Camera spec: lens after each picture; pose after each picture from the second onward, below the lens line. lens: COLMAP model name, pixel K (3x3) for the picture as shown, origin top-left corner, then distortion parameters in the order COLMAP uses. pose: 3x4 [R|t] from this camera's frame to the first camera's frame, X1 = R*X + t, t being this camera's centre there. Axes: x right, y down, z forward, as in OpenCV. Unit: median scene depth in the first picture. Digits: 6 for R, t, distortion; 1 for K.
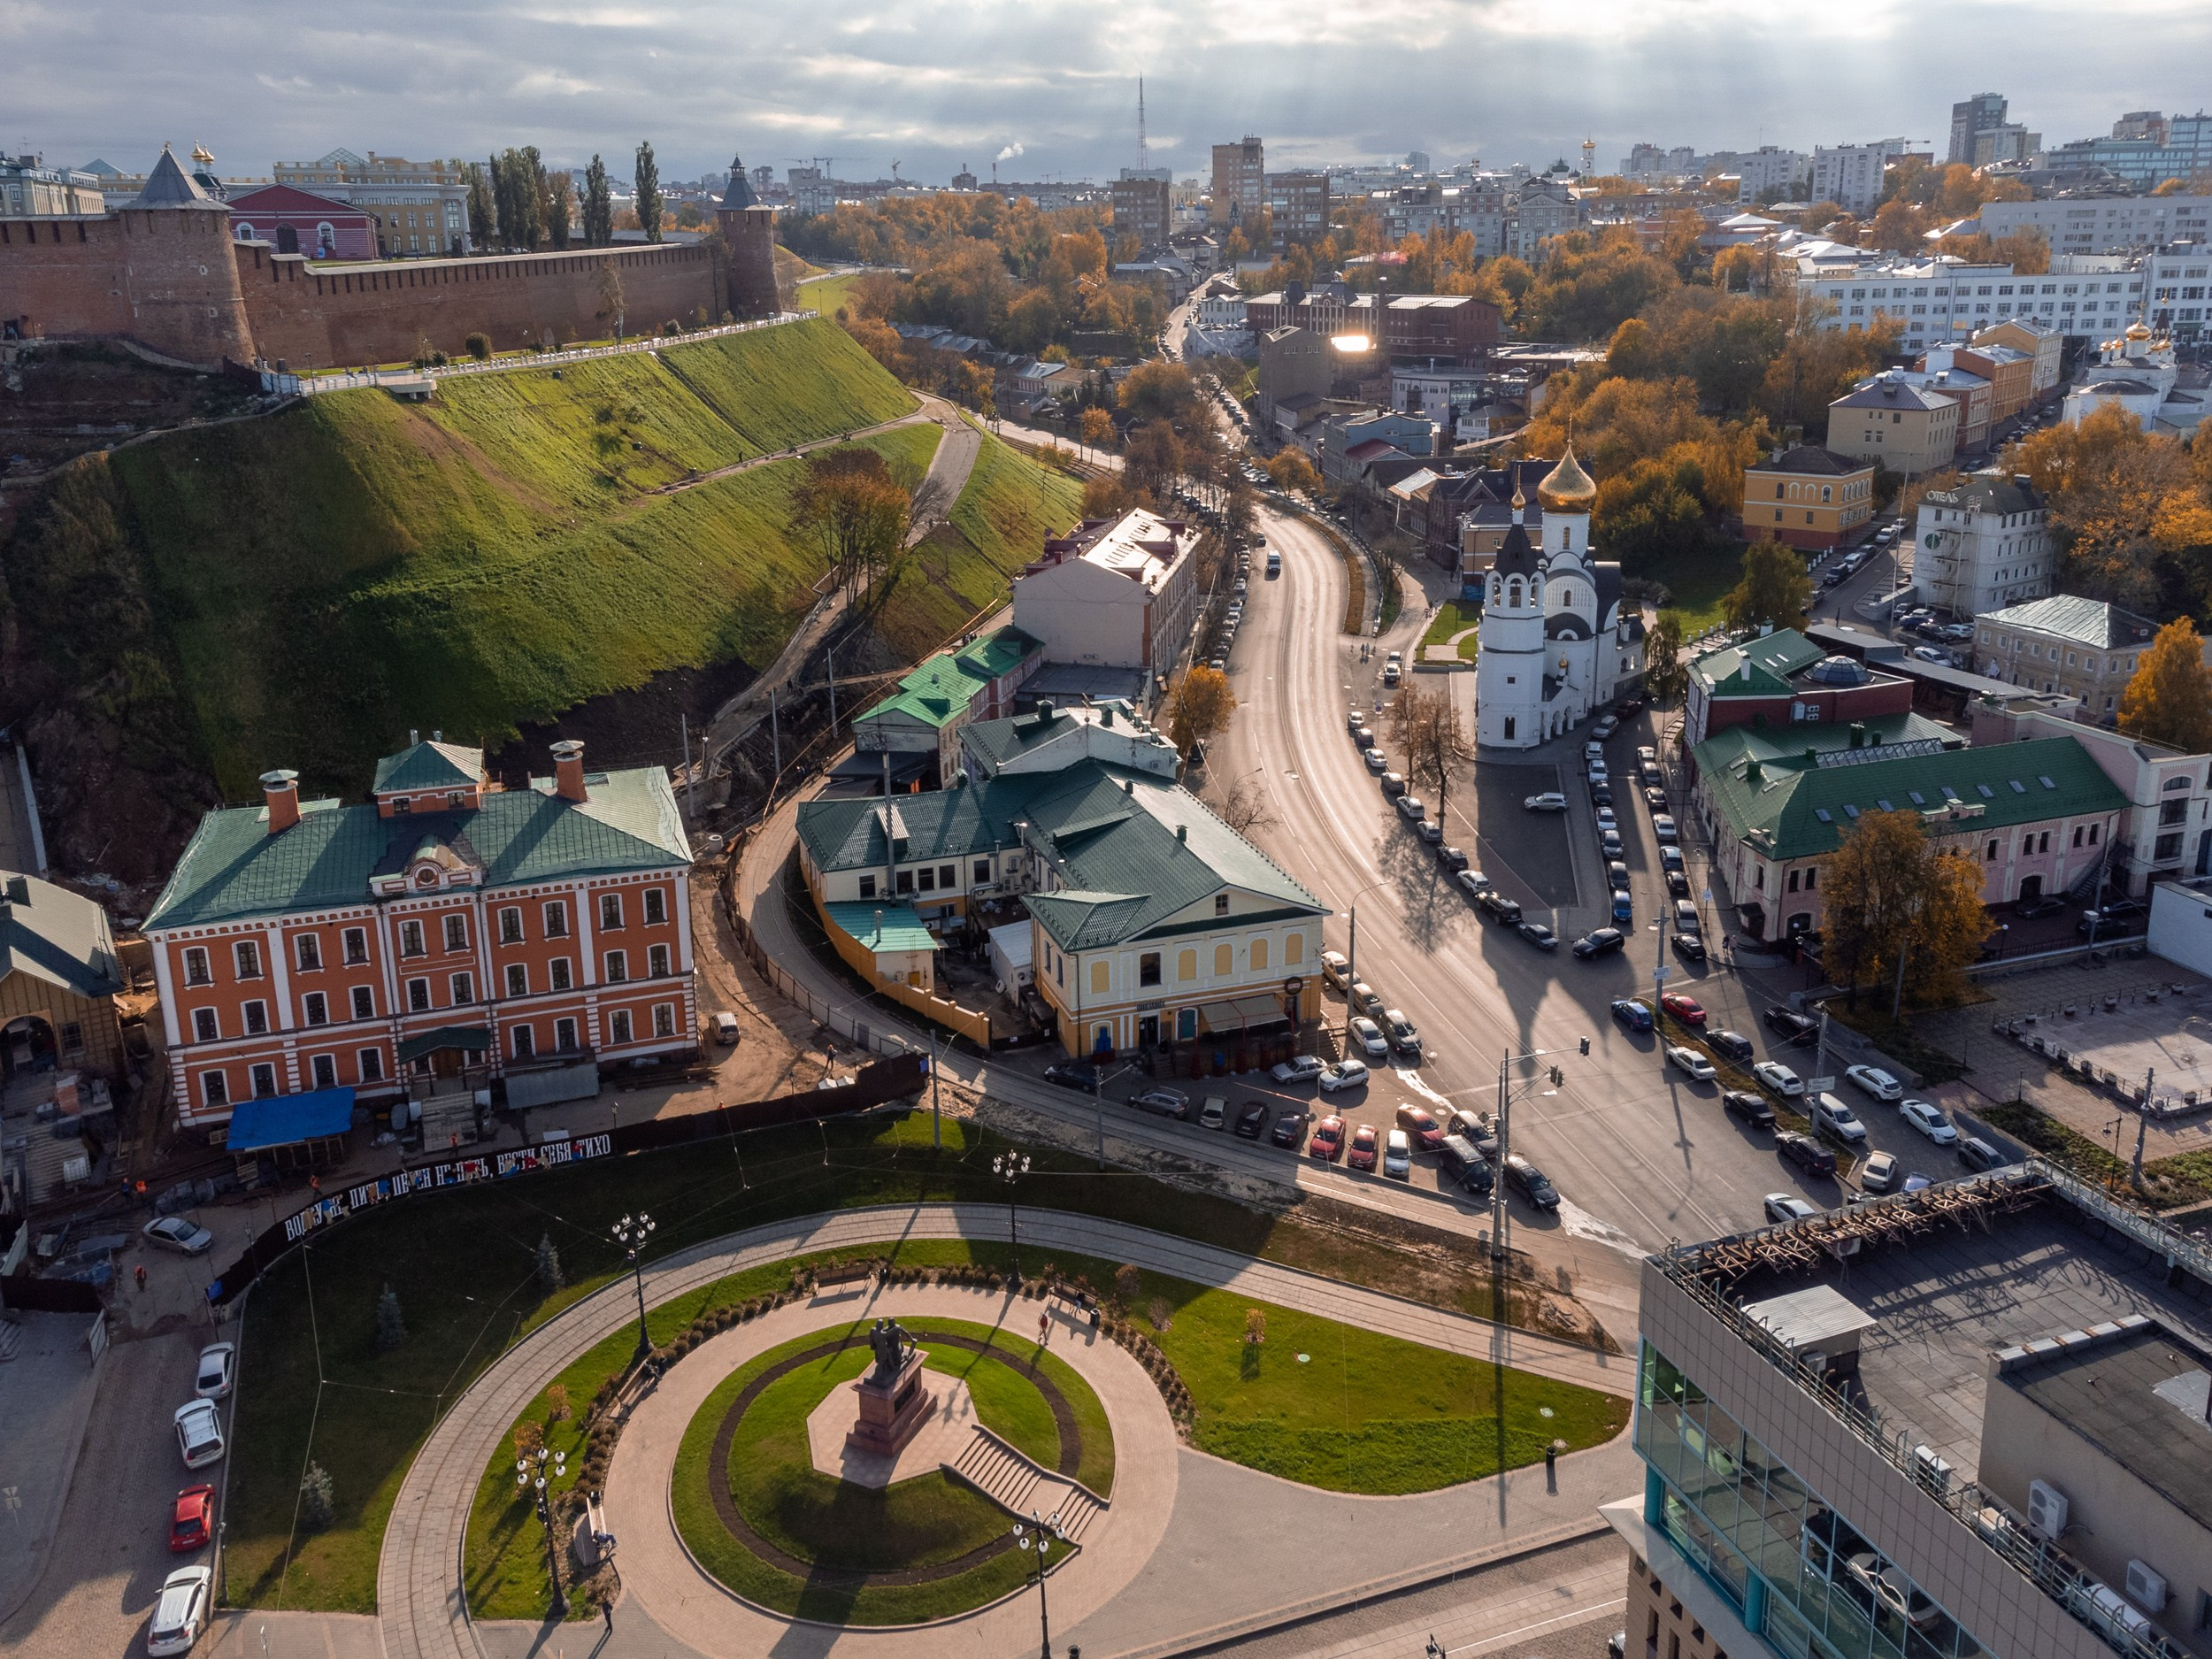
lens RADIAL K [[1663.9, 0, 1106.0], [0, 1663.9, 829.5], [0, 0, 1]] dist [0.015253, 0.005235]
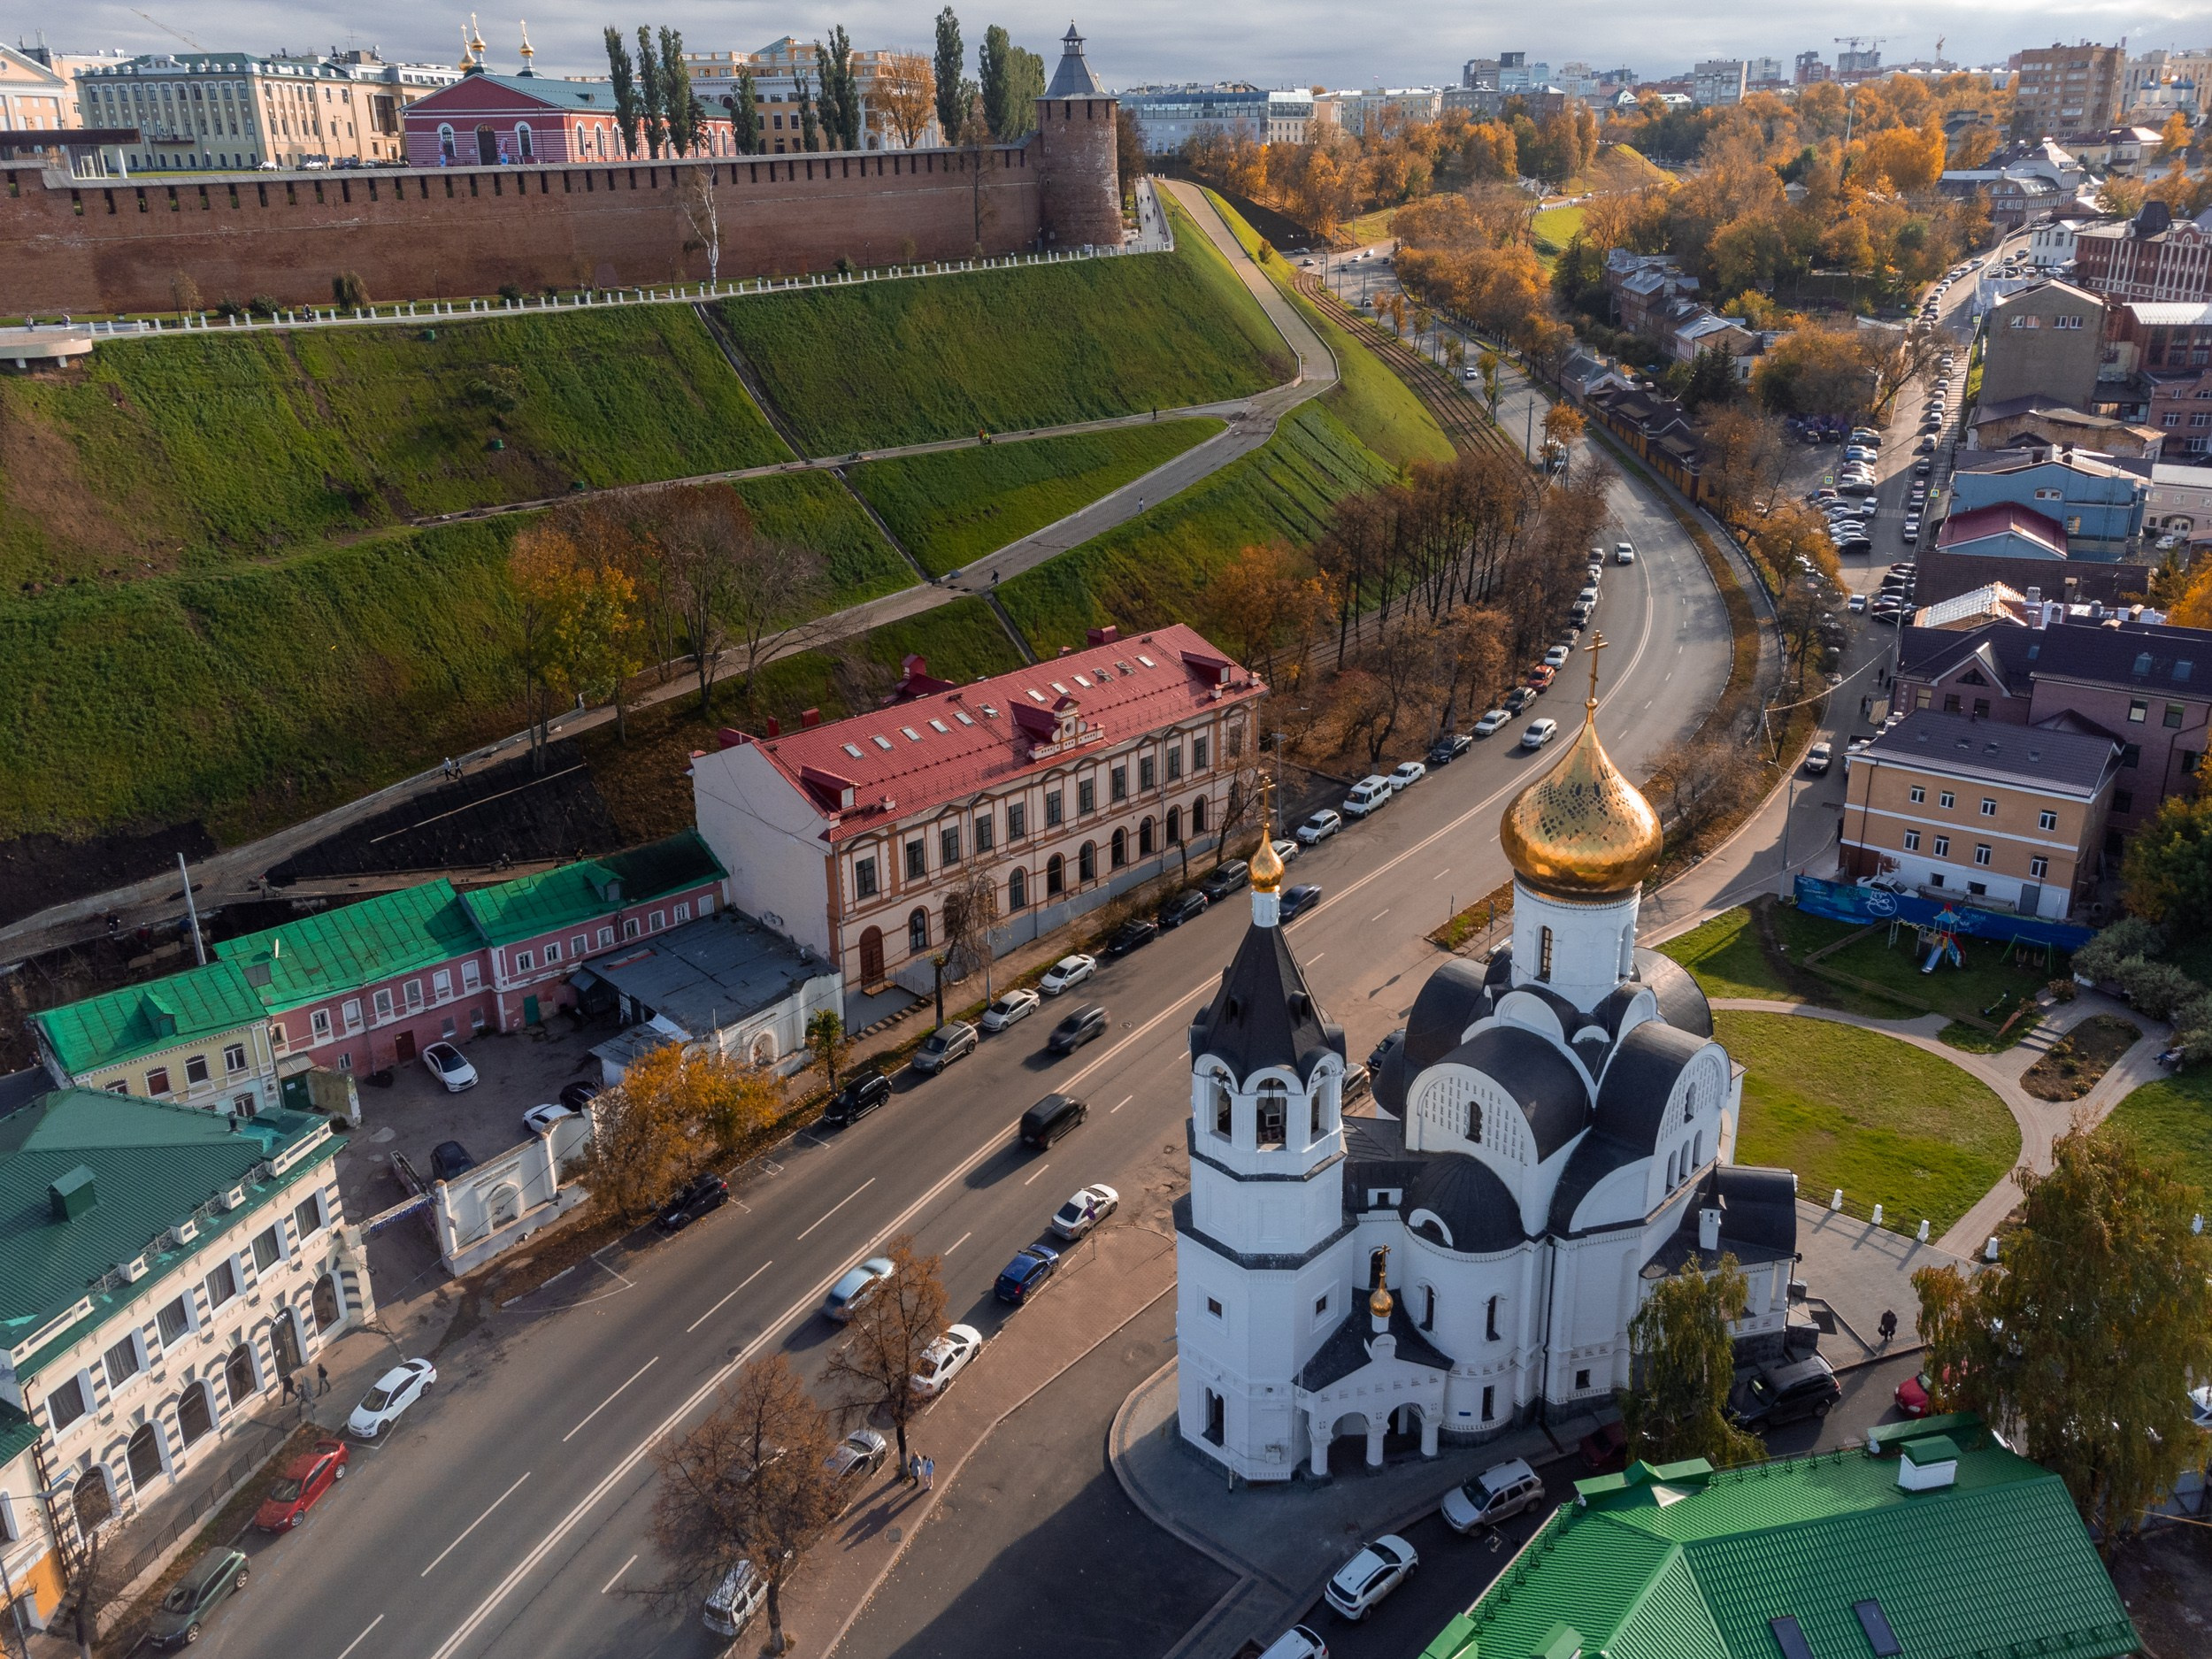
lens RADIAL K [[1663.9, 0, 1106.0], [0, 1663.9, 829.5], [0, 0, 1]] dist [0.015253, 0.005235]
pose [[0.837101, 0.206310, -0.506654, 0.379968], [-0.180116, 0.978463, 0.100840, -0.223280], [0.516547, 0.006843, 0.856232, 0.635201]]
